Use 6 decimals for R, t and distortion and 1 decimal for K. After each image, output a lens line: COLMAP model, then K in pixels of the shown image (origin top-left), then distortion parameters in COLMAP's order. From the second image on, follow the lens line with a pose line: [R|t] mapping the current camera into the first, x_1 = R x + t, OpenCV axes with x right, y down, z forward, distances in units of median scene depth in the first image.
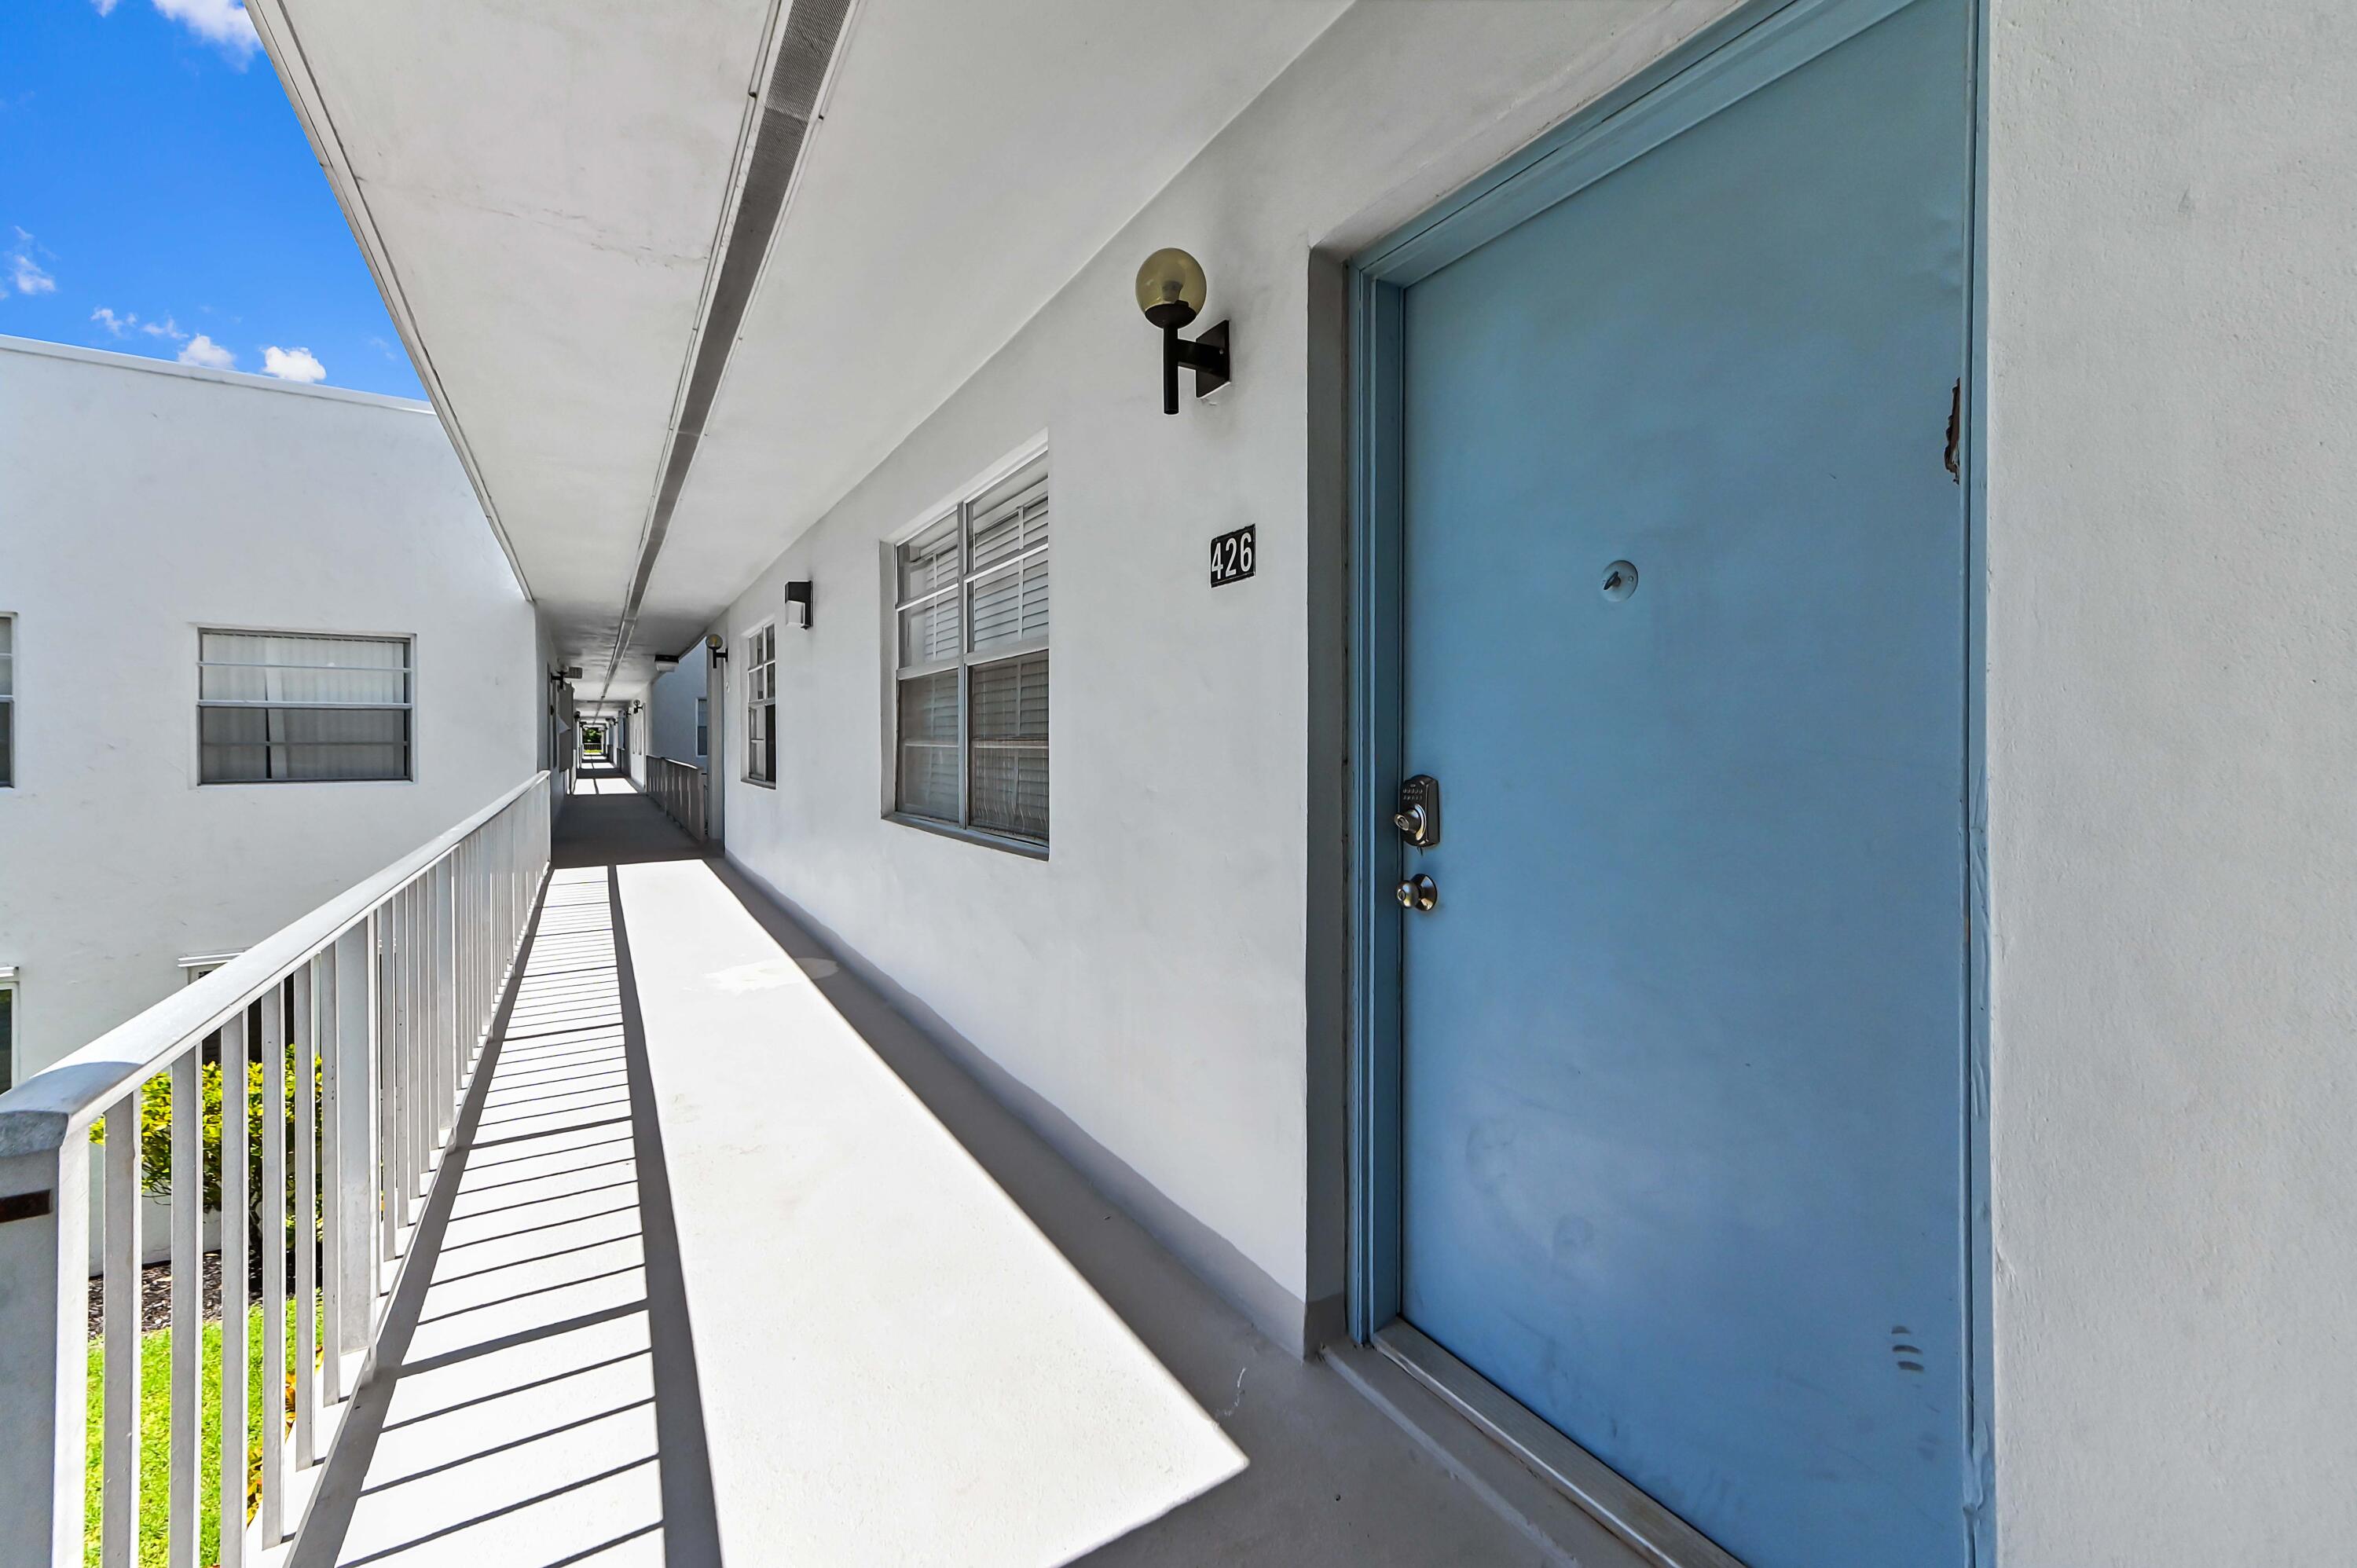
lens RADIAL K [[929.2, 0, 1179.0], [0, 929.2, 753.6], [0, 0, 1]] dist [0.002891, 0.000273]
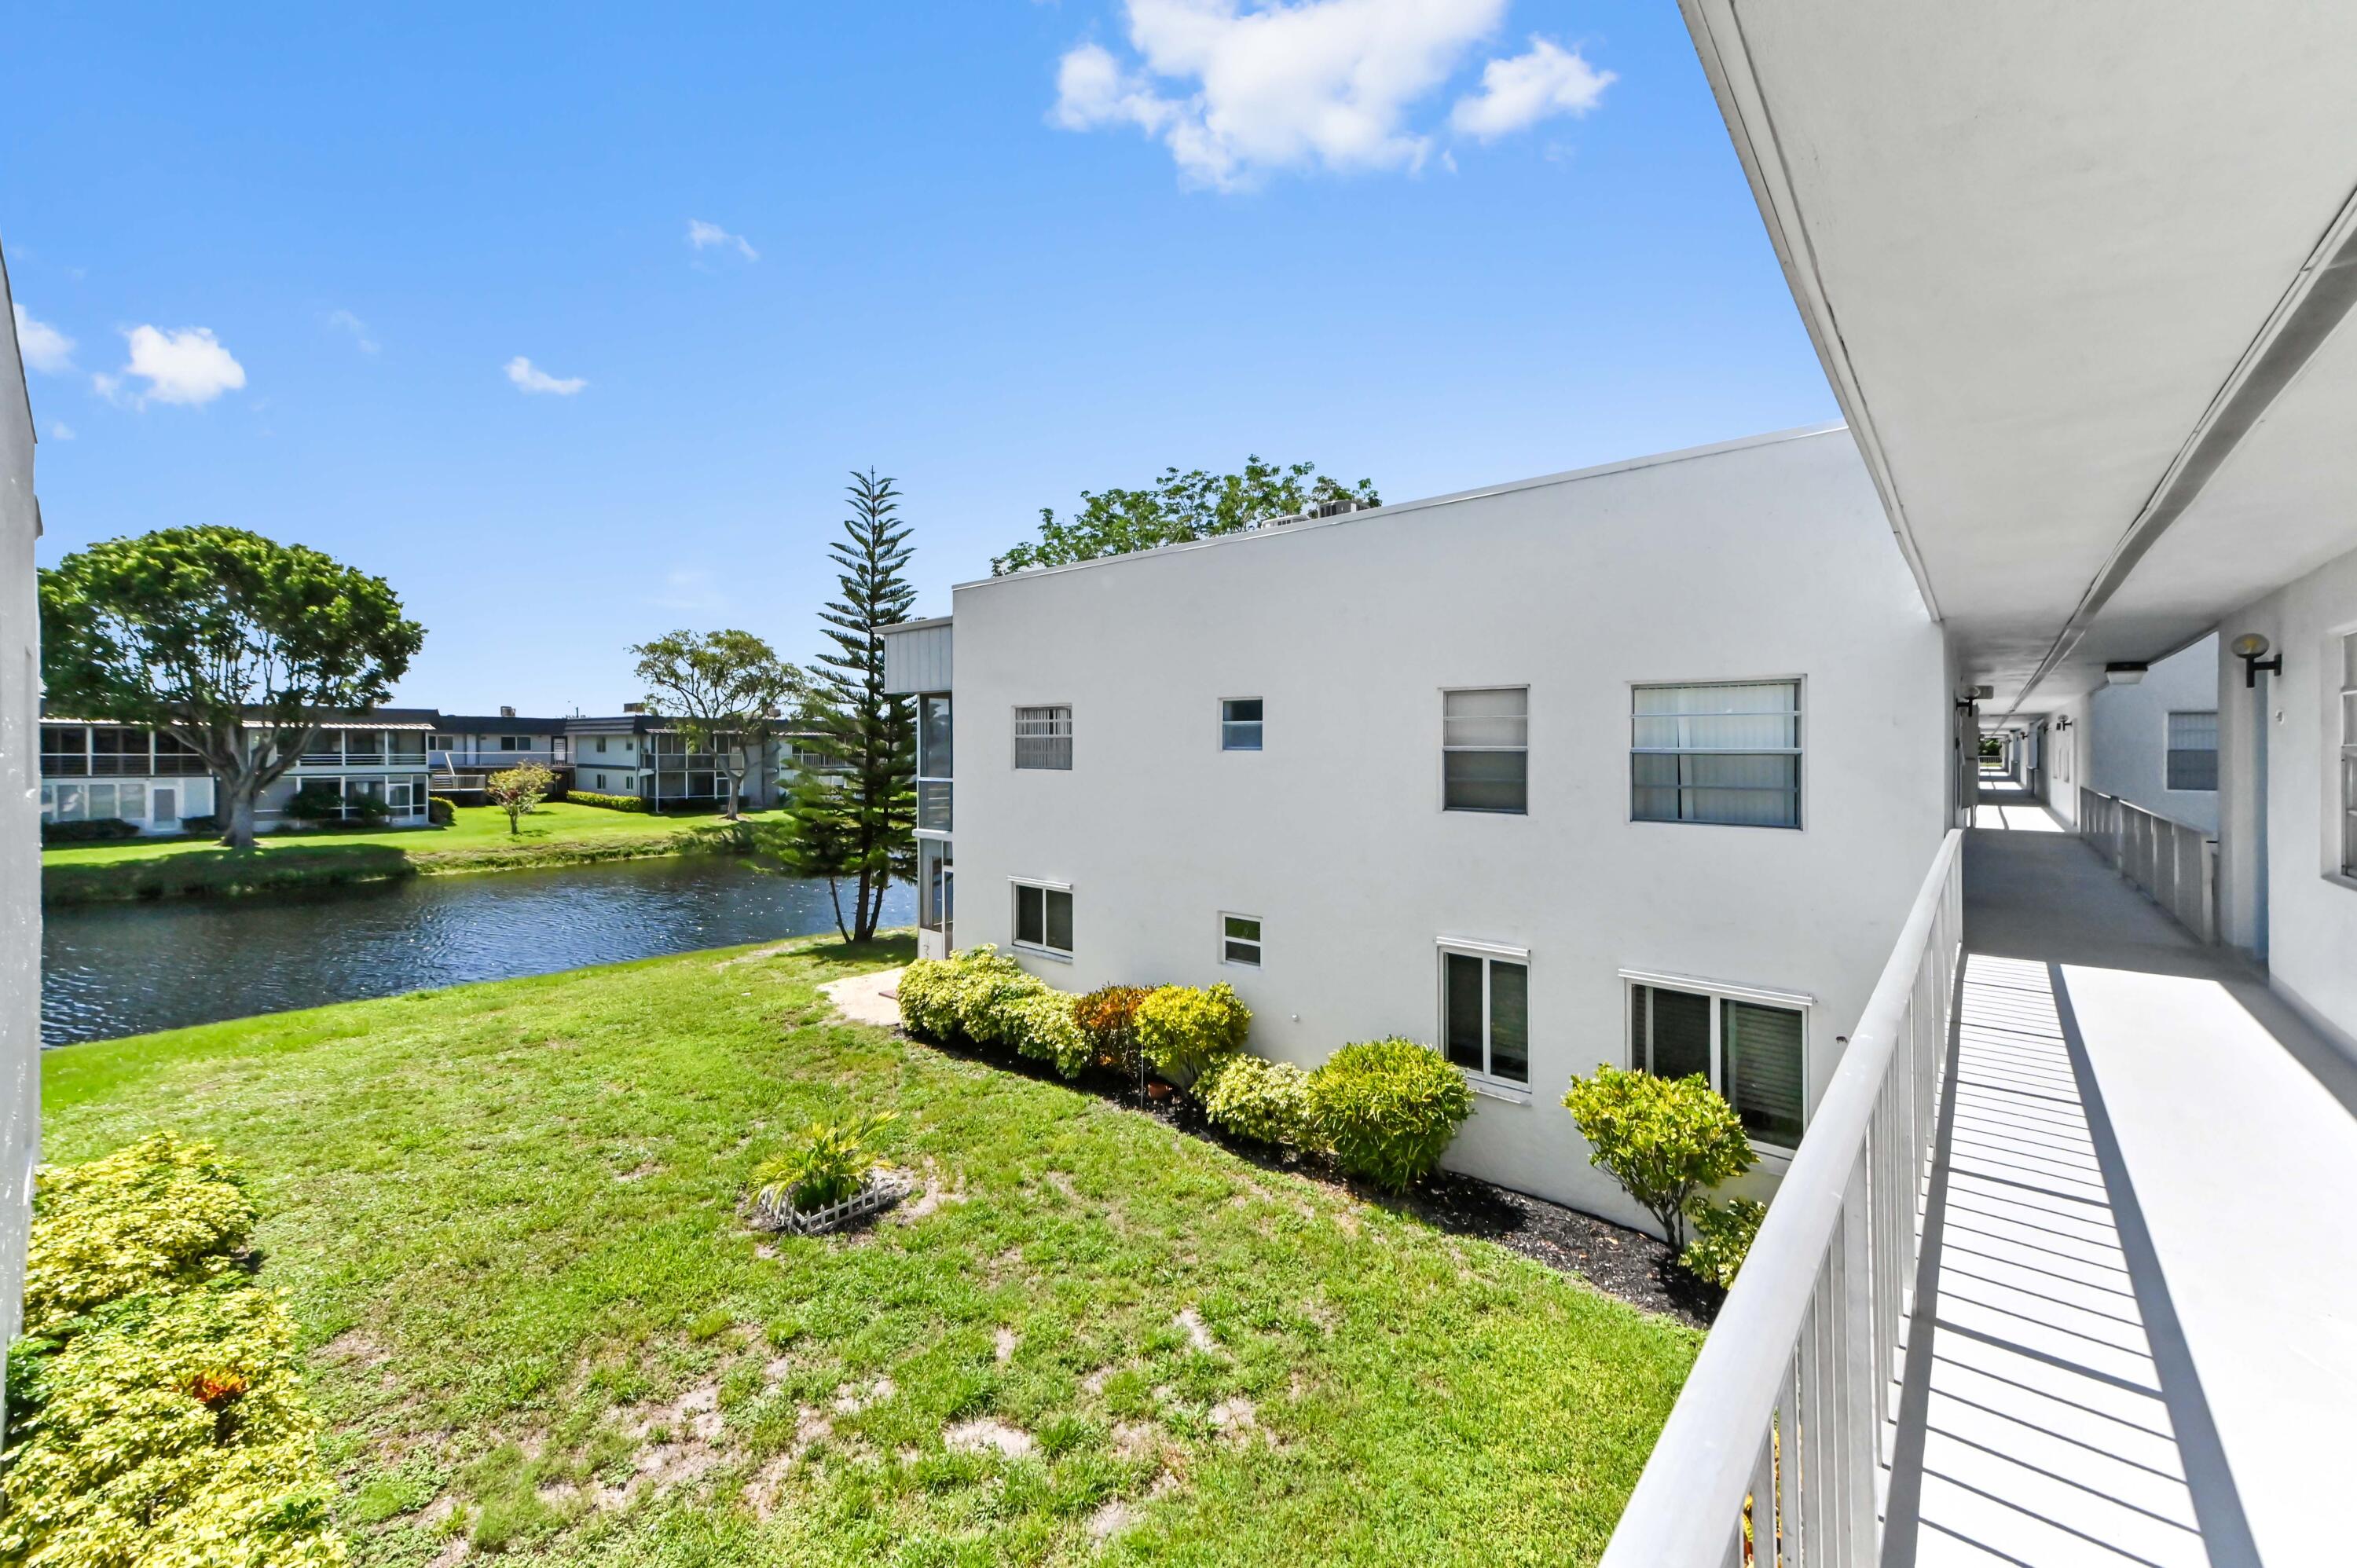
lens RADIAL K [[929.2, 0, 1179.0], [0, 929.2, 753.6], [0, 0, 1]] dist [0.002891, 0.000273]
pose [[0.288679, -0.004017, -0.957418, -0.105173], [-0.007343, 0.999953, -0.006409, -0.037261], [0.957398, 0.008880, 0.288635, 0.125493]]
